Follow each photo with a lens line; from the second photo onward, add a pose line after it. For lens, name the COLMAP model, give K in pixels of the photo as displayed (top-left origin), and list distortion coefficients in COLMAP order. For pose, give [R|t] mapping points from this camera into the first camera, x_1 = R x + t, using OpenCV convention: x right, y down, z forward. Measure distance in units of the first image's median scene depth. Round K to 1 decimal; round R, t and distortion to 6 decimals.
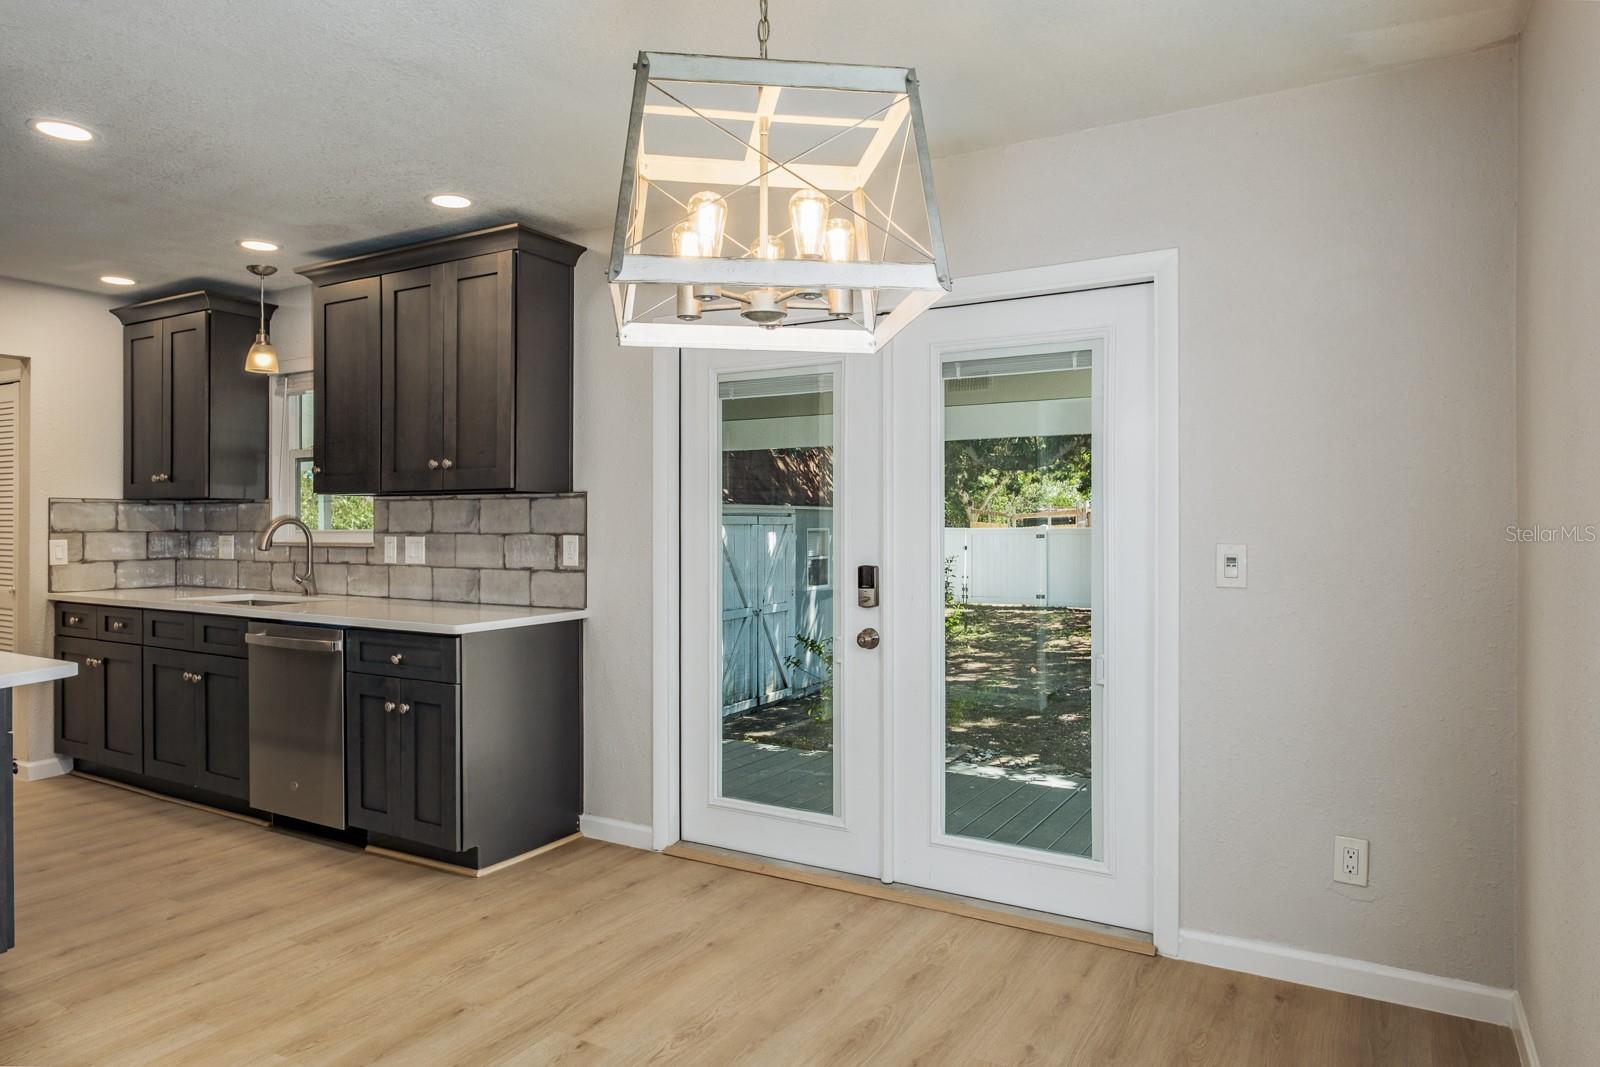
lens RADIAL K [[996.5, 0, 805.1], [0, 996.5, 525.9], [0, 0, 1]] dist [-0.006022, -0.000254]
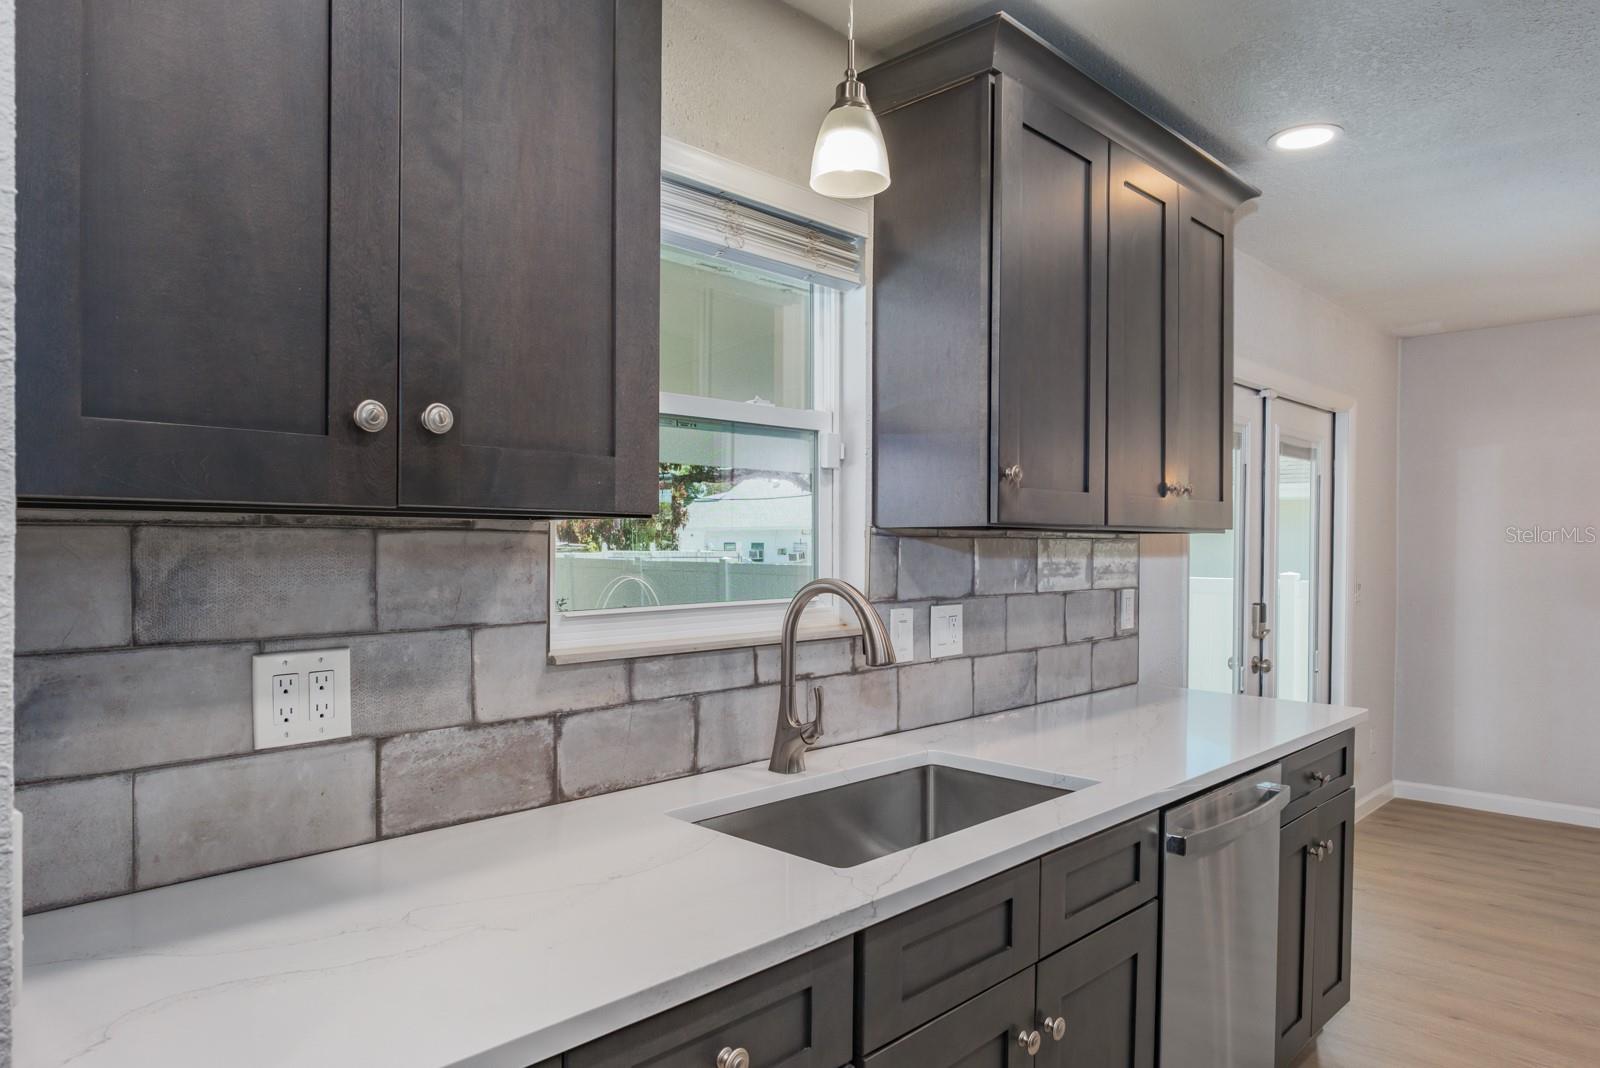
lens RADIAL K [[996.5, 0, 800.1], [0, 996.5, 546.6], [0, 0, 1]] dist [-0.006022, -0.000254]
pose [[0.249907, -0.000286, 0.968270, -1.069427], [-0.000230, 1.000000, 0.000354, -0.024338], [-0.968270, -0.000311, 0.249907, 1.079823]]
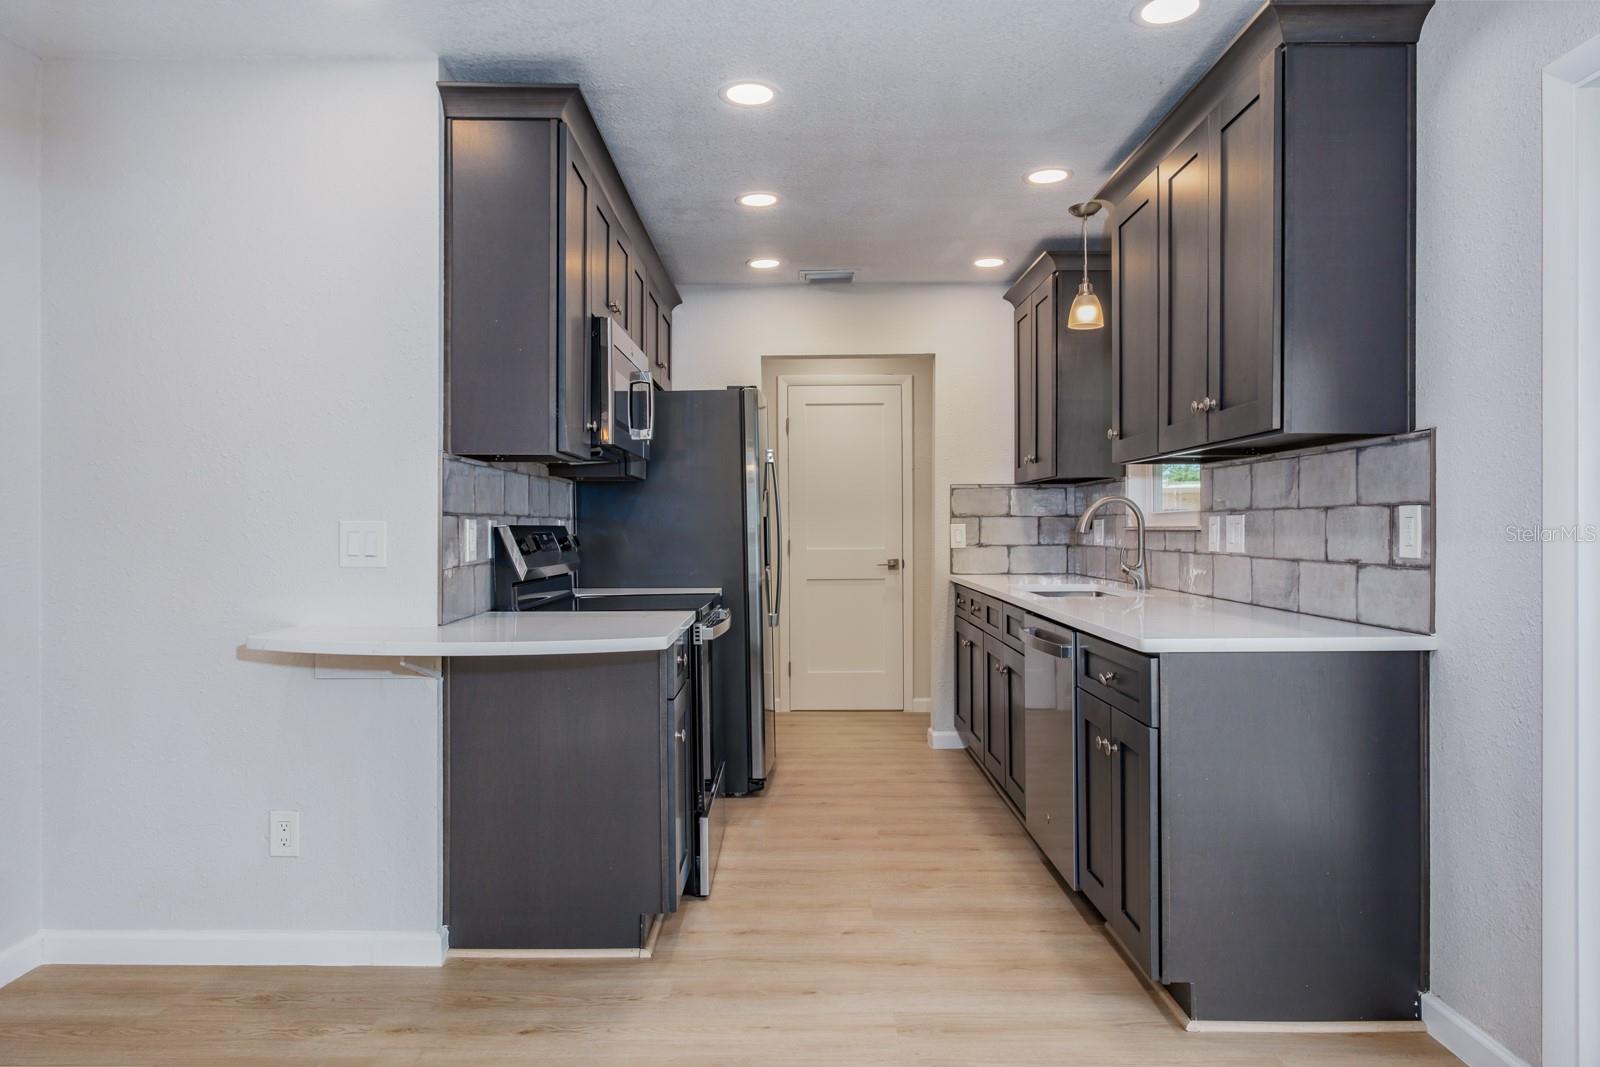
lens RADIAL K [[996.5, 0, 785.3], [0, 996.5, 531.1], [0, 0, 1]] dist [-0.006022, -0.000254]
pose [[0.489796, 0.001857, -0.871835, 0.094651], [0.000974, 0.999996, 0.002678, 0.022955], [0.871837, -0.002161, 0.489792, 0.406938]]
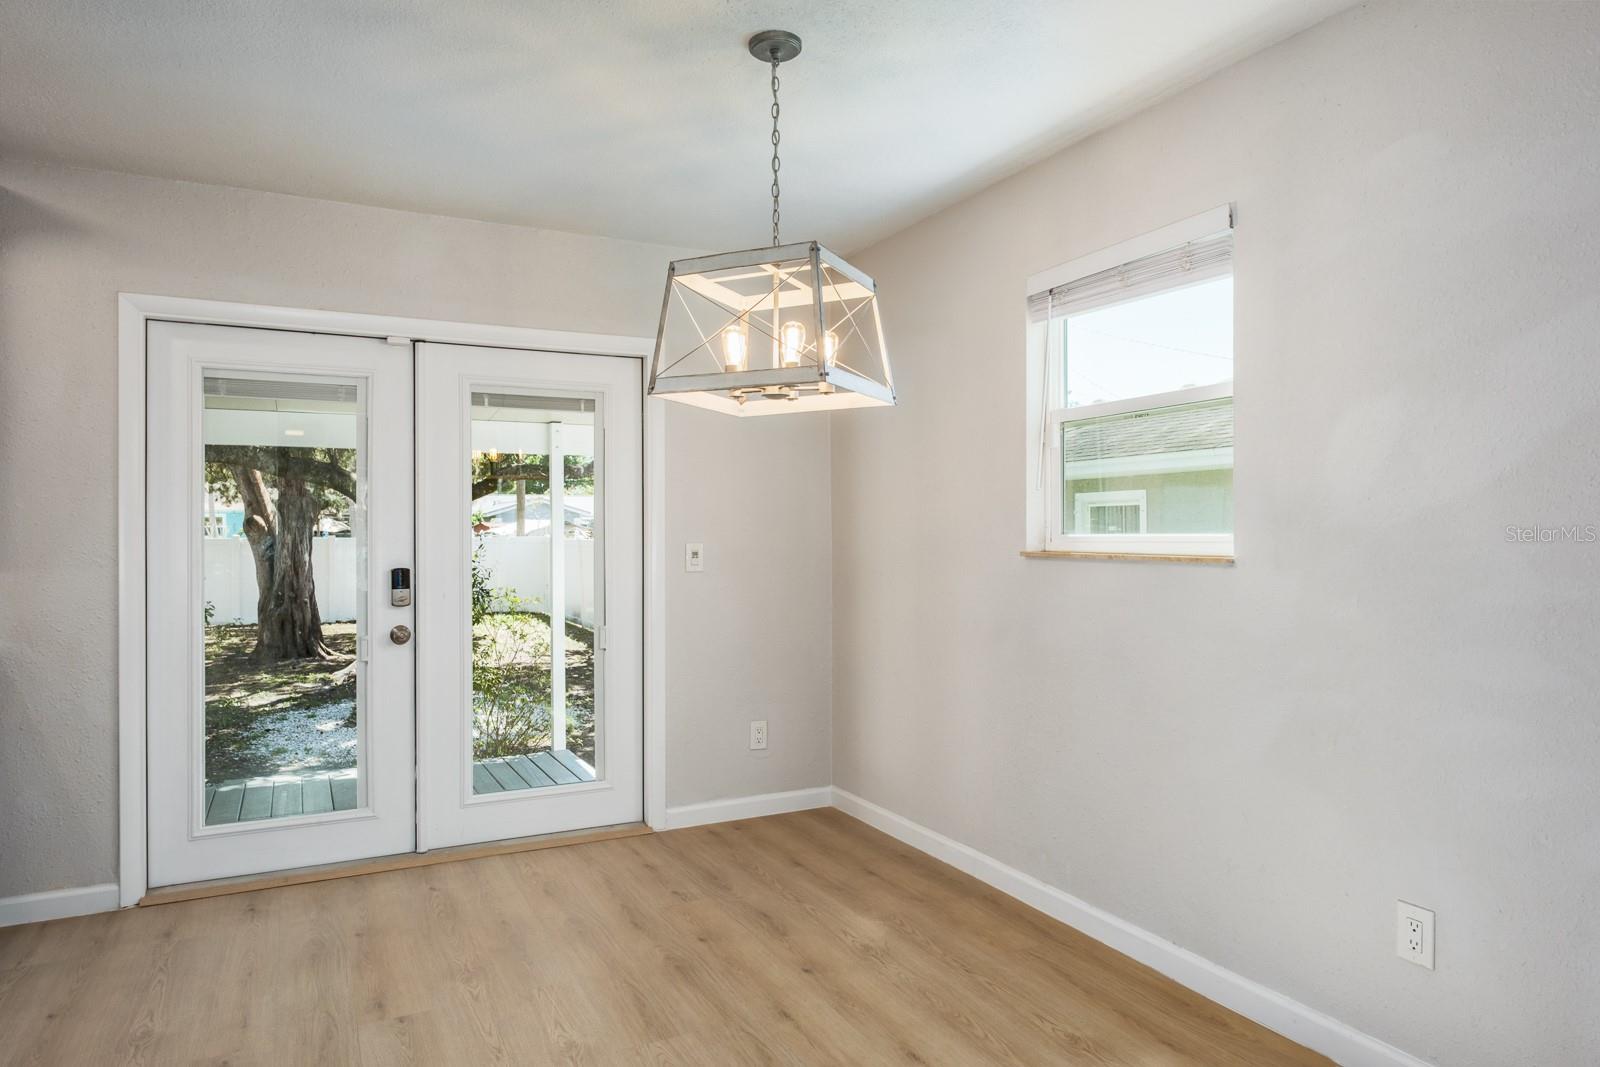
lens RADIAL K [[996.5, 0, 774.1], [0, 996.5, 528.3], [0, 0, 1]] dist [-0.006022, -0.000254]
pose [[0.547460, 0.002622, 0.836828, -0.547404], [0.004825, 0.999969, -0.006290, 0.004385], [-0.836818, 0.007481, 0.547430, 0.051805]]
